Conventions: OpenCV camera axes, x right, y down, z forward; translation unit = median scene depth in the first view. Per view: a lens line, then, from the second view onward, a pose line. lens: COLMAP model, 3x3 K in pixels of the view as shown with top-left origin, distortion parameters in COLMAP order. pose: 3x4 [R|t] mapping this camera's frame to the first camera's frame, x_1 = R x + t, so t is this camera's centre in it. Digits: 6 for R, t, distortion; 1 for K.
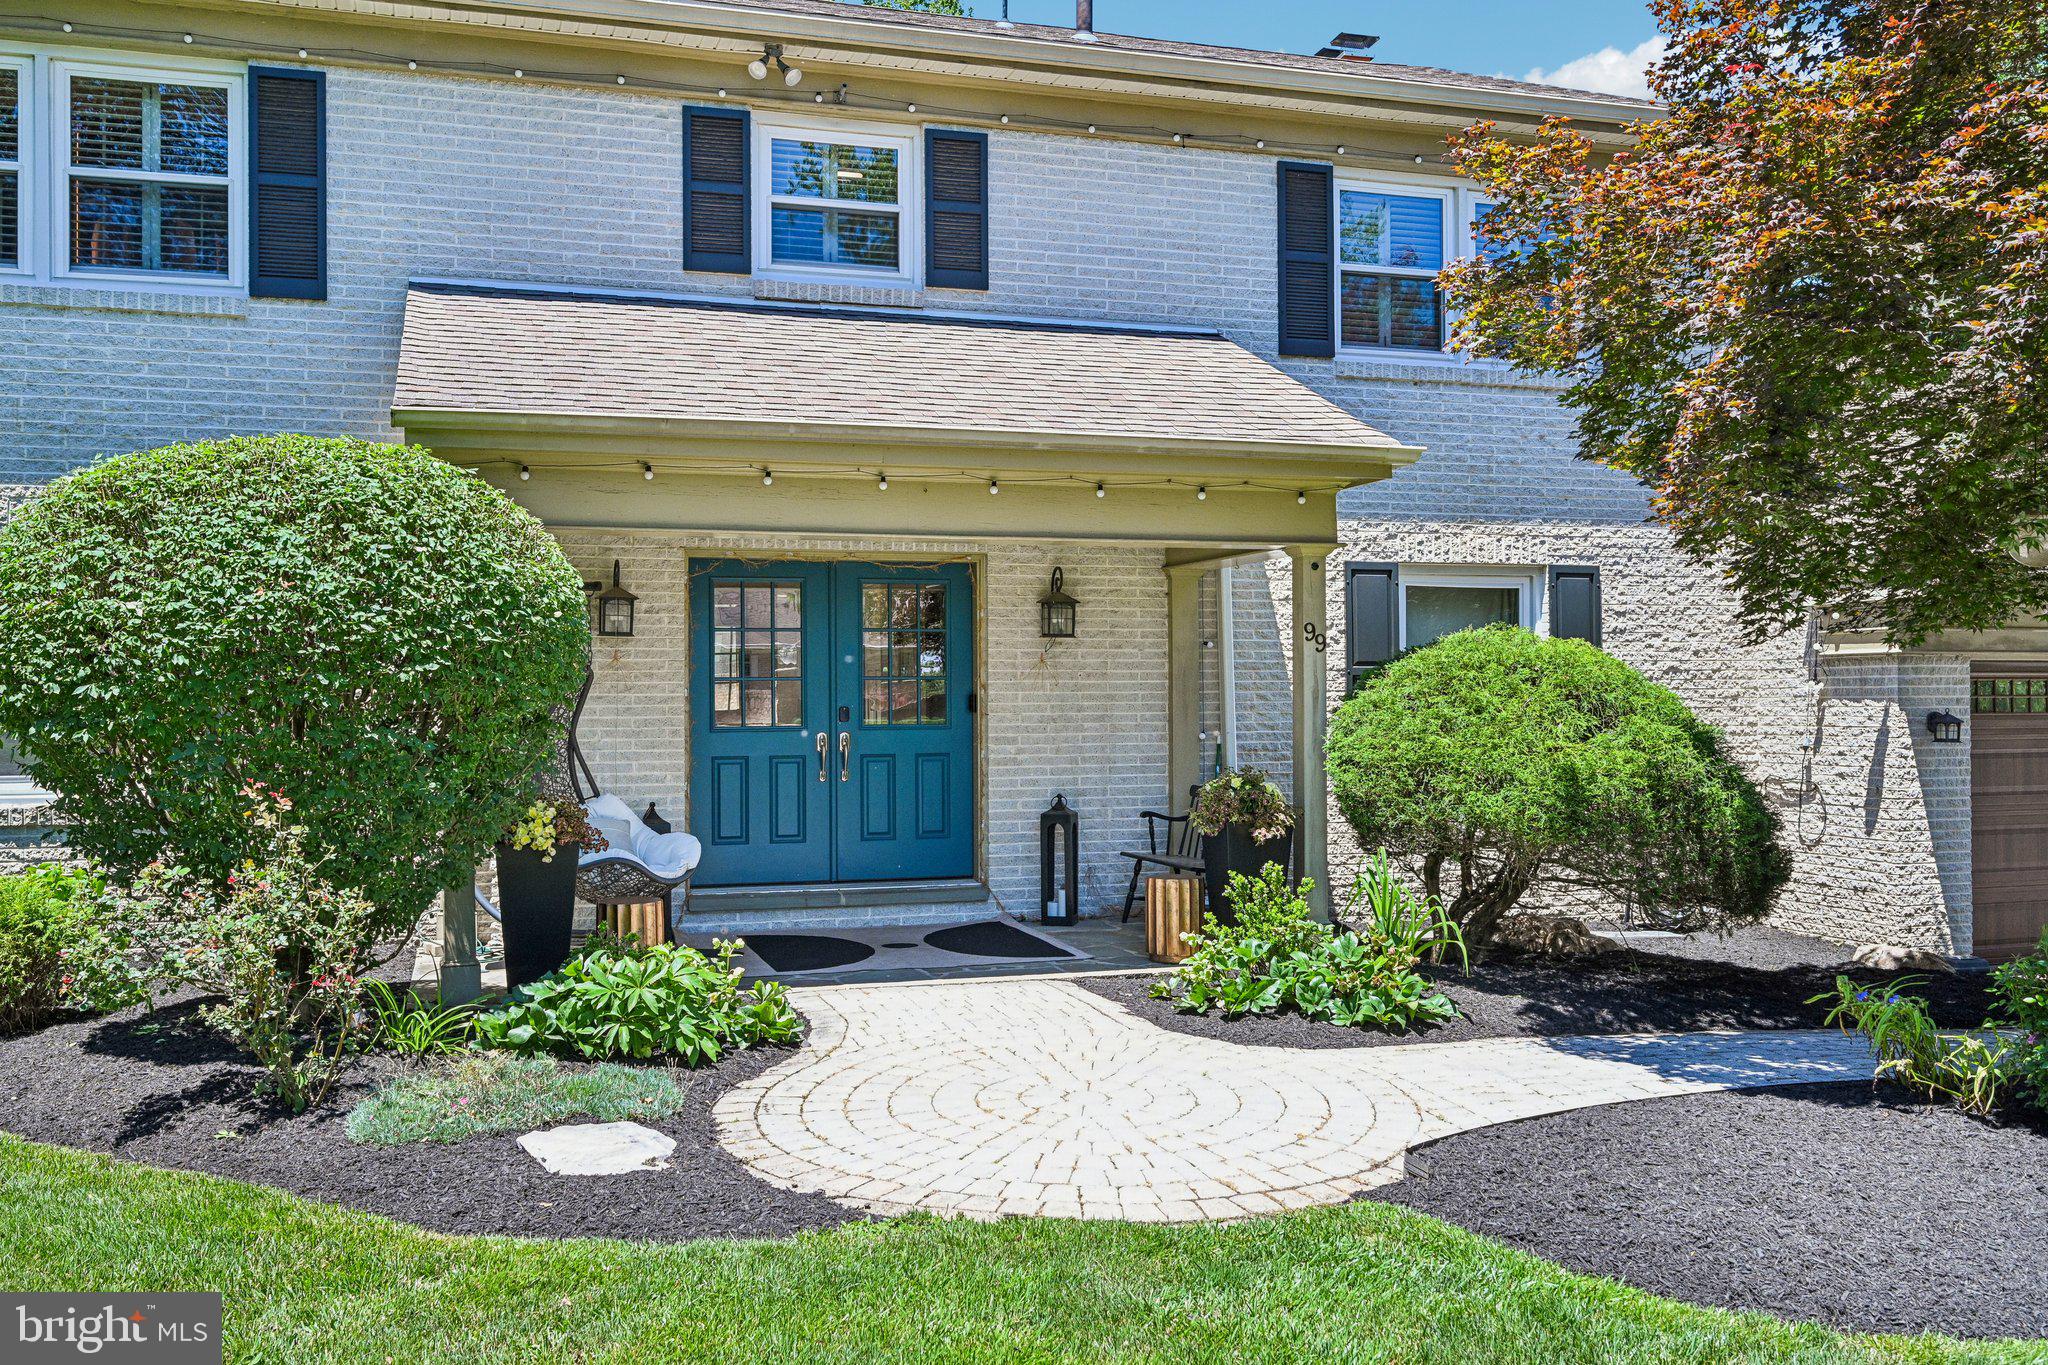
lens RADIAL K [[1760.7, 0, 1024.0], [0, 1760.7, 682.5], [0, 0, 1]] dist [-0.002067, -0.005296]
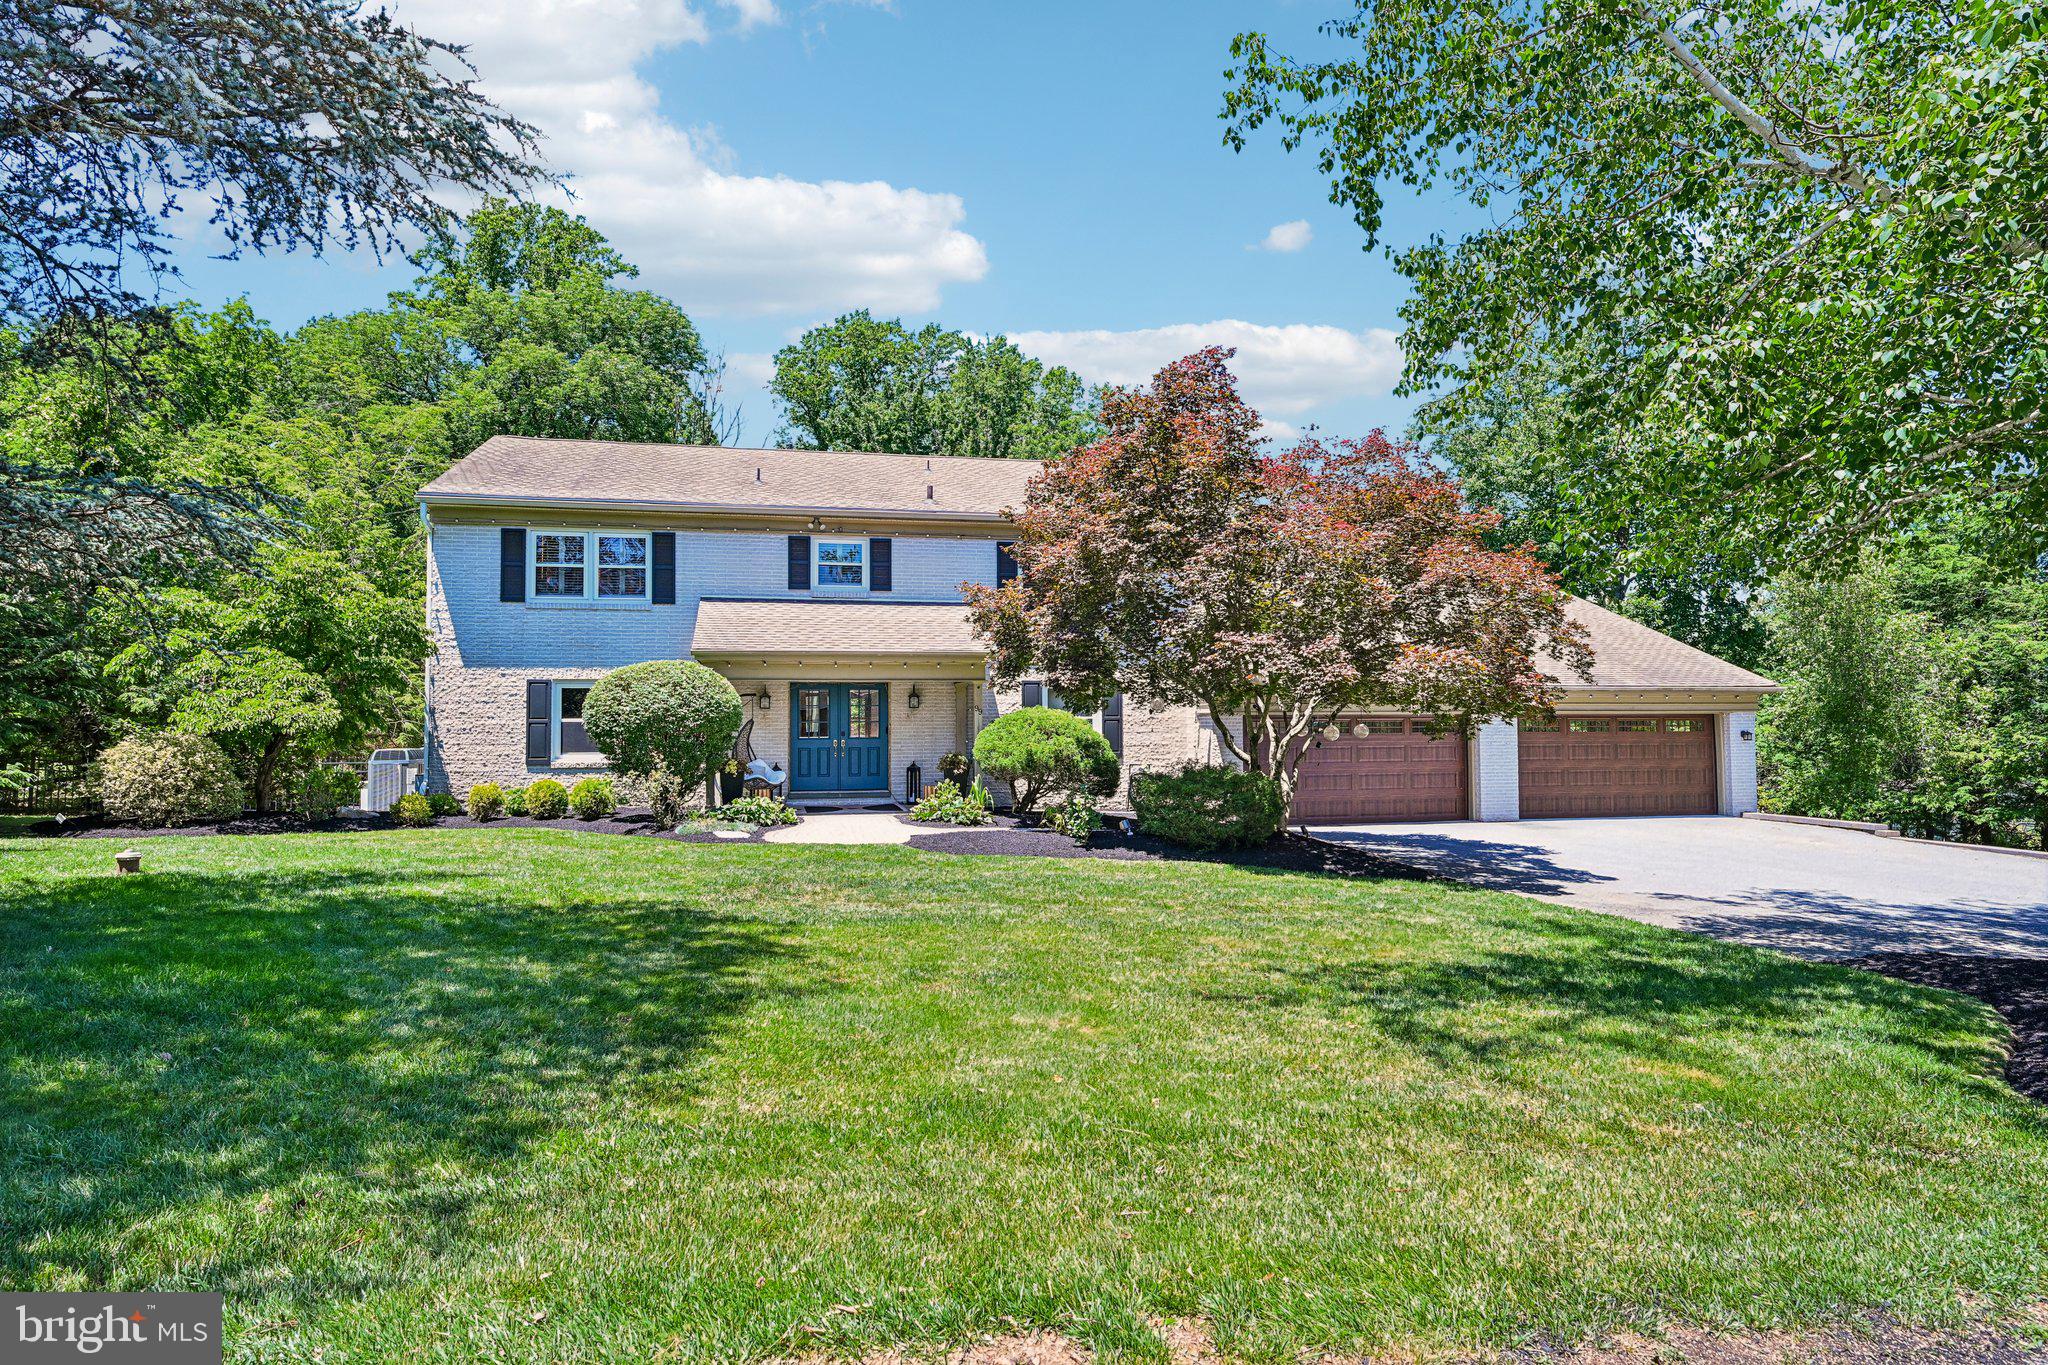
lens RADIAL K [[1180.5, 0, 1024.0], [0, 1180.5, 682.5], [0, 0, 1]] dist [0.000352, 0.000049]
pose [[0.995060, -0.003197, -0.099228, 0.447153], [0.000970, 0.999747, -0.022489, -0.026466], [0.099275, 0.022281, 0.994811, -1.069616]]
